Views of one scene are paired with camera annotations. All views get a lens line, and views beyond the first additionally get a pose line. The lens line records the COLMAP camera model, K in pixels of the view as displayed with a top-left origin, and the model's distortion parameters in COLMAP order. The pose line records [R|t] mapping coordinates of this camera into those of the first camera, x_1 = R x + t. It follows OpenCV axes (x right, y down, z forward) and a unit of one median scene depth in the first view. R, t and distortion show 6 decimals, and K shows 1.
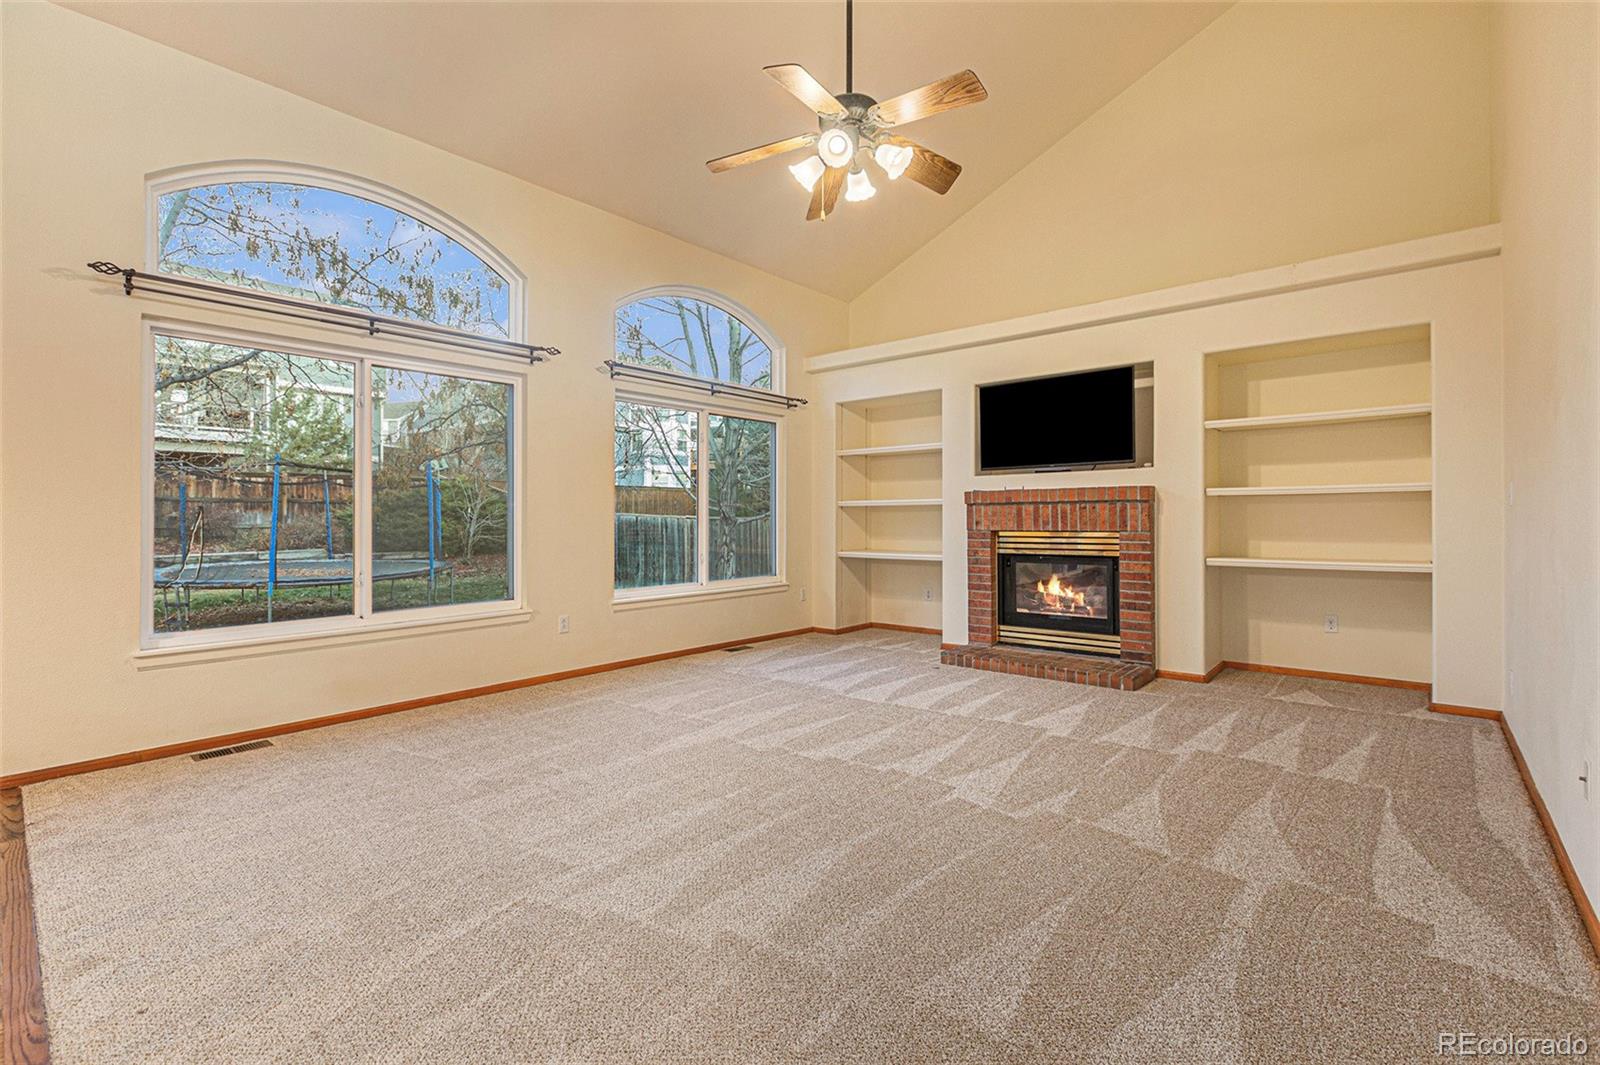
lens RADIAL K [[717.6, 0, 738.3], [0, 717.6, 515.1], [0, 0, 1]] dist [0.003462, 0.001094]
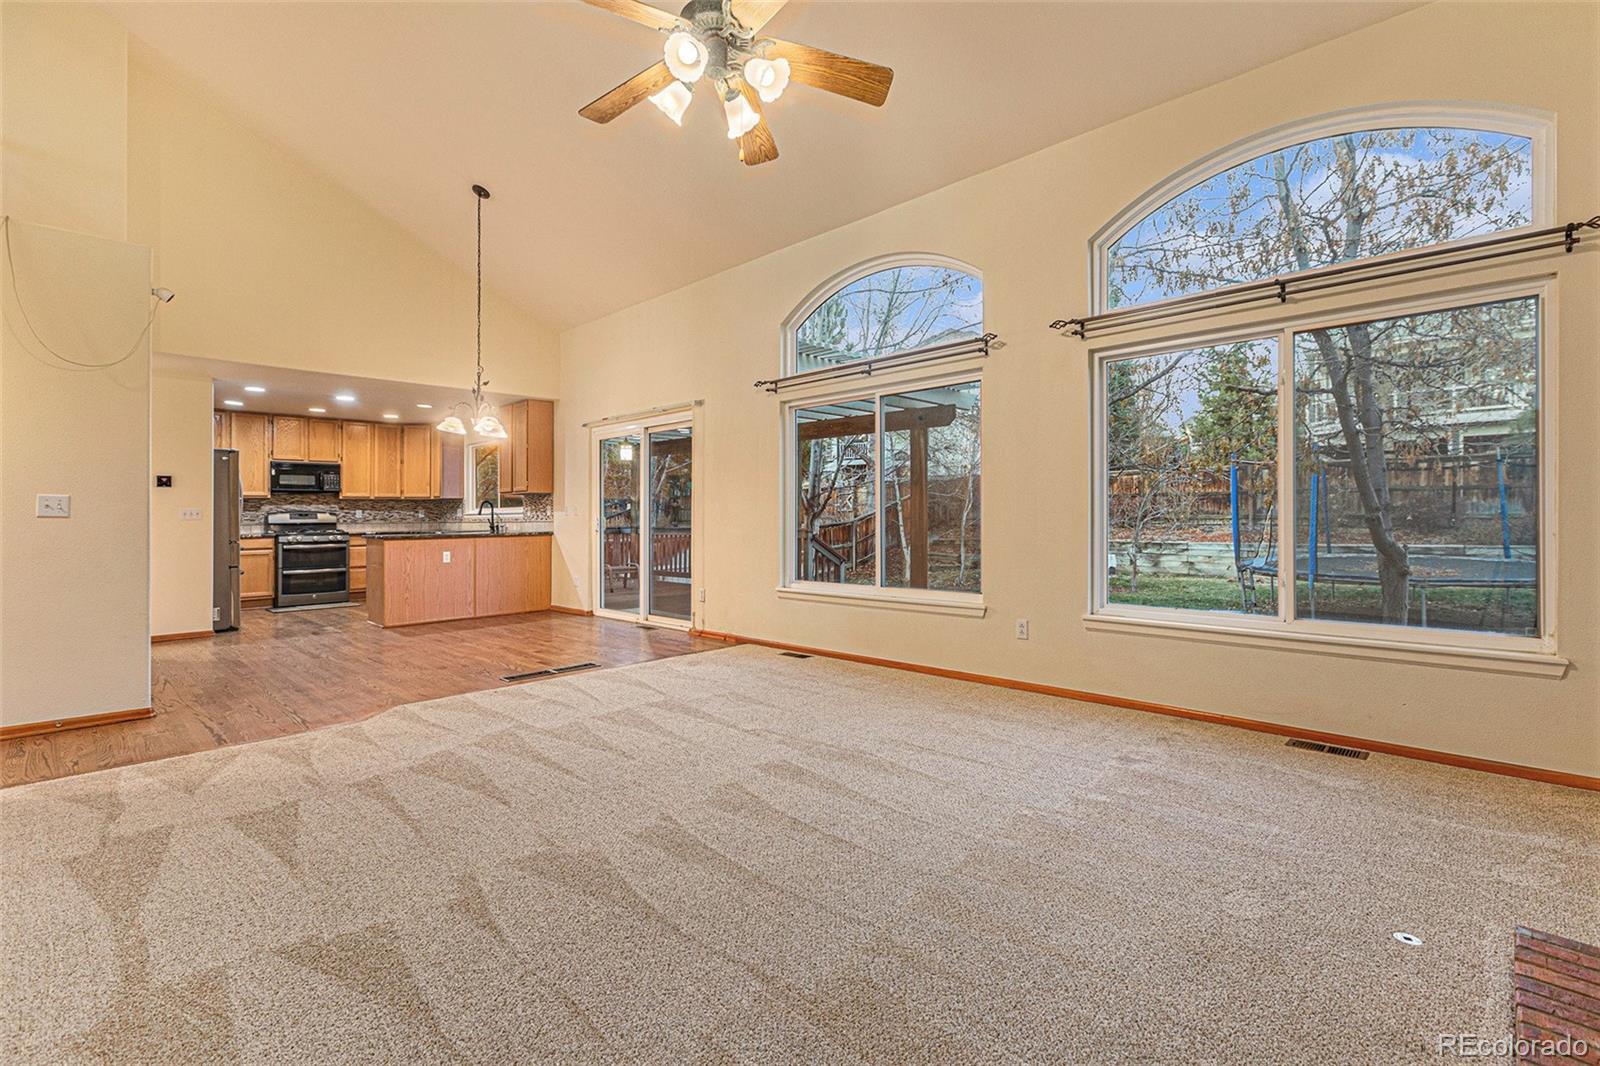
lens RADIAL K [[717.6, 0, 794.2], [0, 717.6, 519.9], [0, 0, 1]] dist [0.003462, 0.001094]
pose [[-0.037691, 0.009991, -0.999239, 0.607104], [0.013212, 0.999868, 0.009499, 0.000451], [0.999202, -0.012844, -0.037818, 0.672549]]
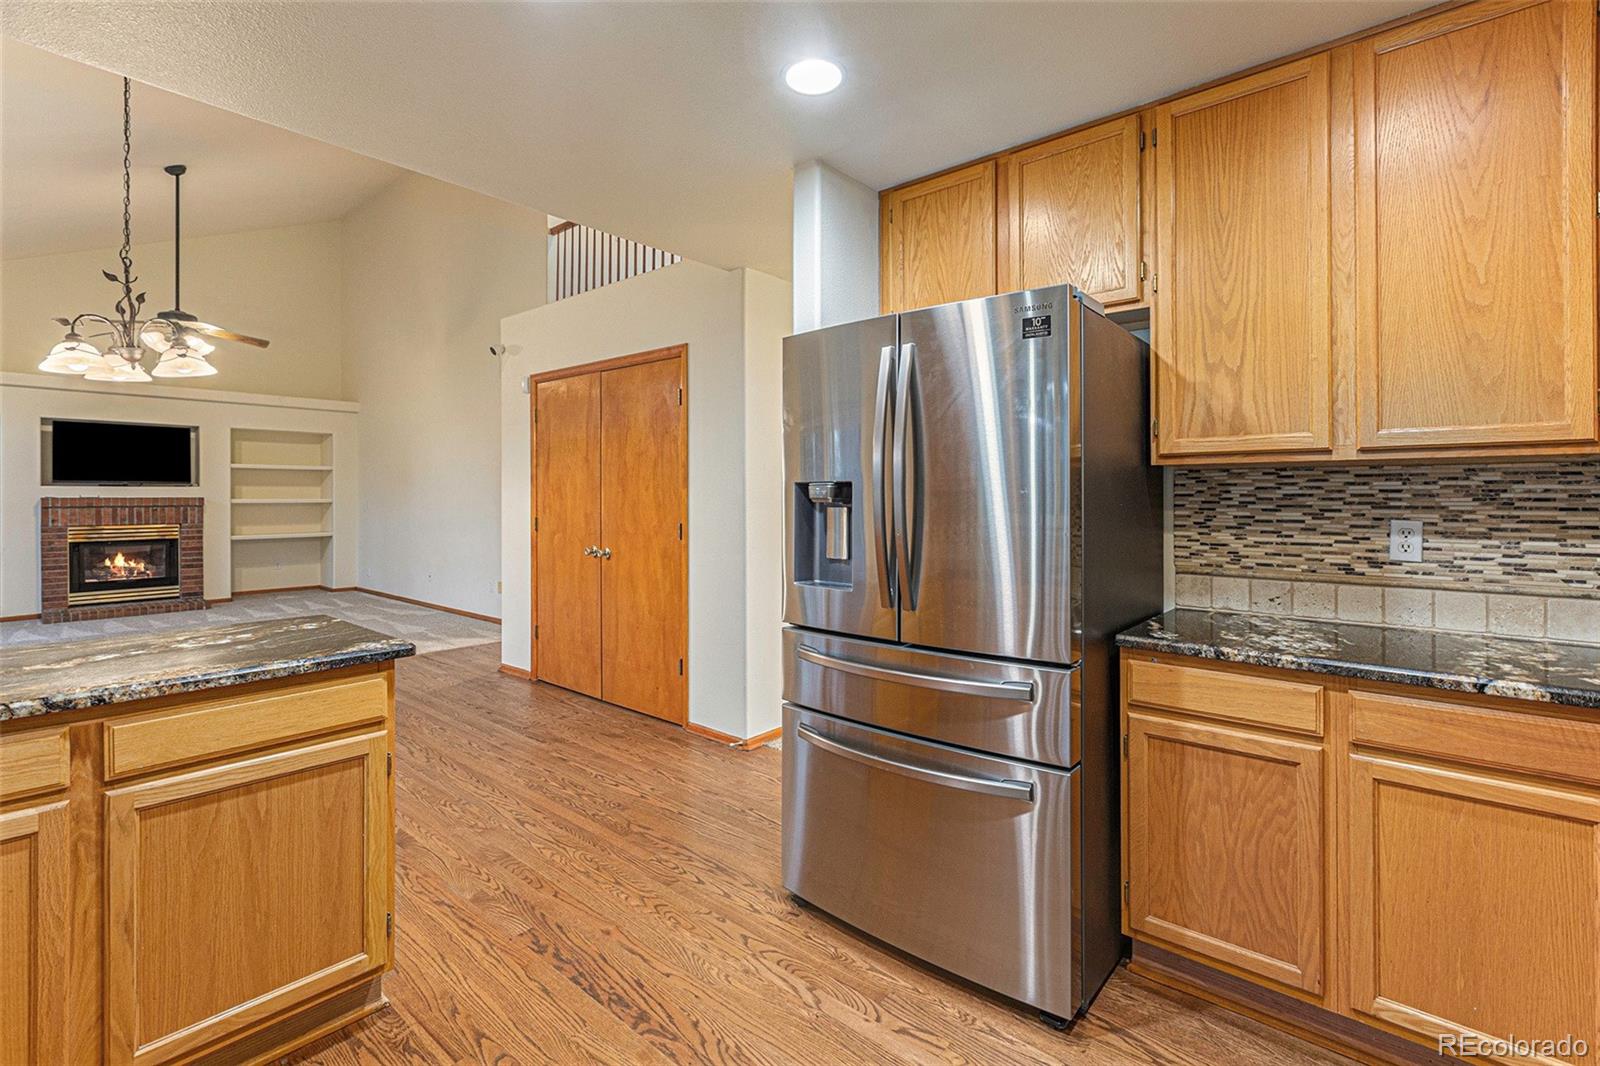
lens RADIAL K [[717.6, 0, 798.1], [0, 717.6, 494.7], [0, 0, 1]] dist [0.003462, 0.001094]
pose [[-0.025787, 0.007810, 0.999637, -1.080977], [-0.002420, 0.999966, -0.007875, -0.032345], [-0.999665, -0.002623, -0.025767, -0.384519]]
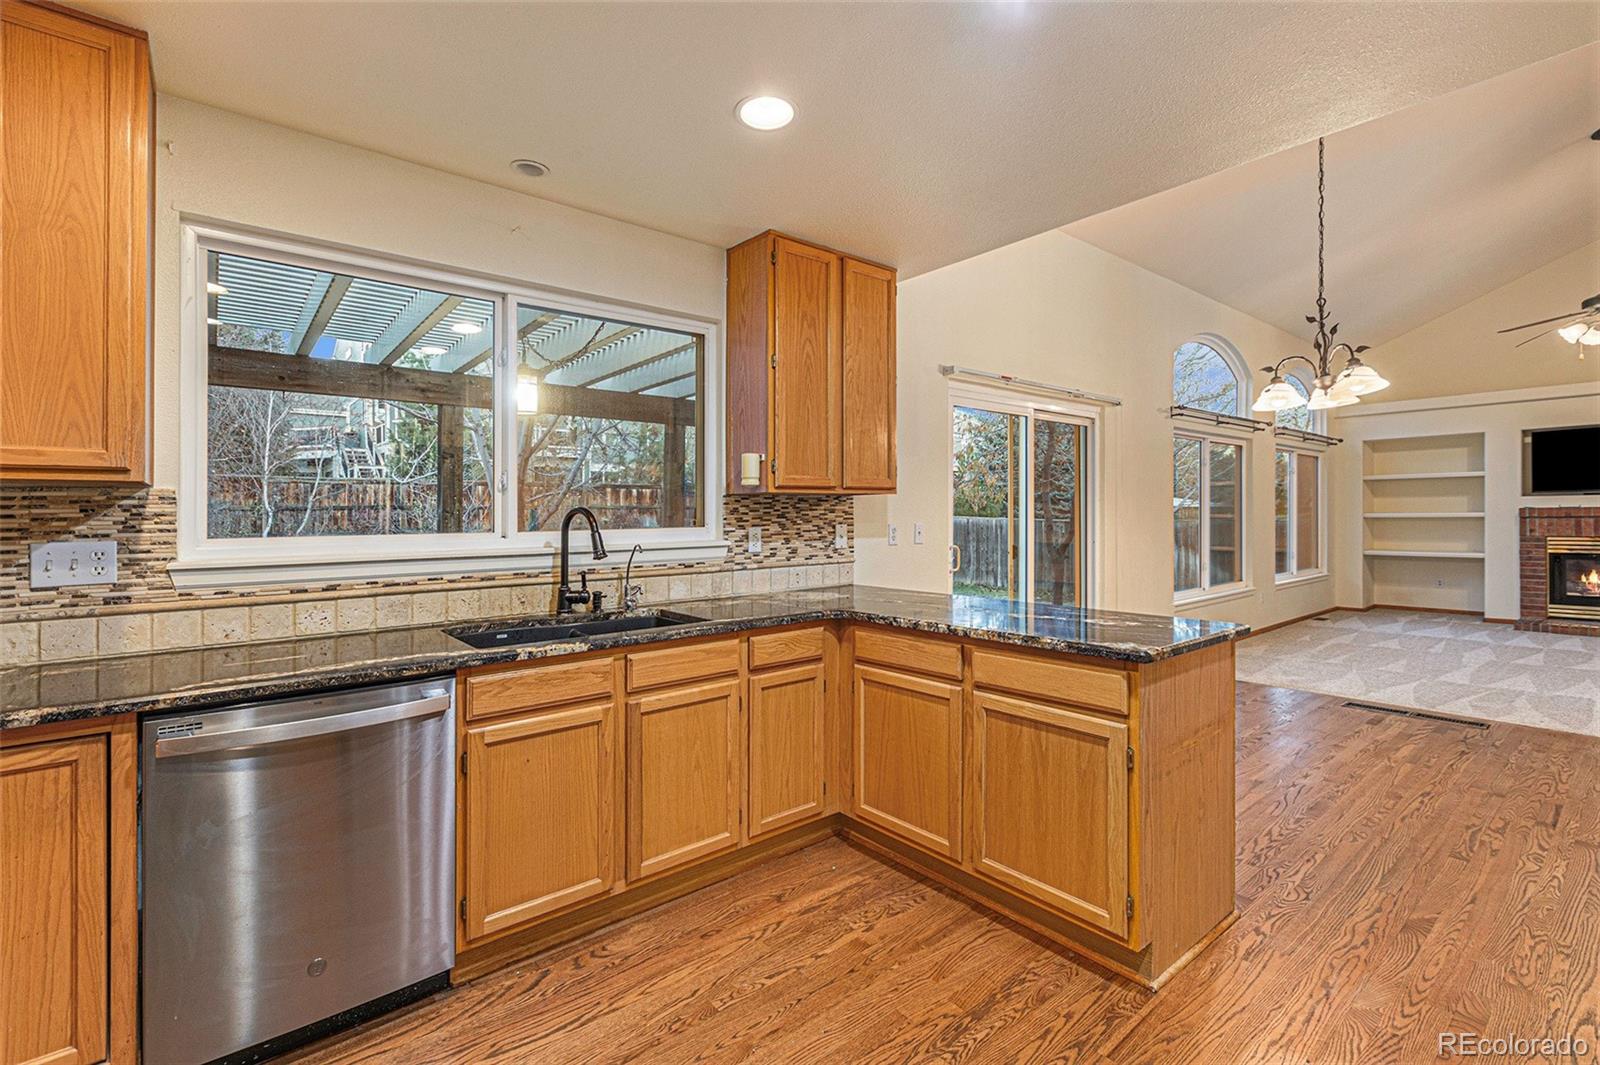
lens RADIAL K [[717.6, 0, 816.5], [0, 717.6, 518.0], [0, 0, 1]] dist [0.003462, 0.001094]
pose [[0.991228, -0.005675, -0.132040, -0.858981], [0.006629, 0.999955, 0.006788, -0.033261], [0.131996, -0.007604, 0.991221, -0.571269]]
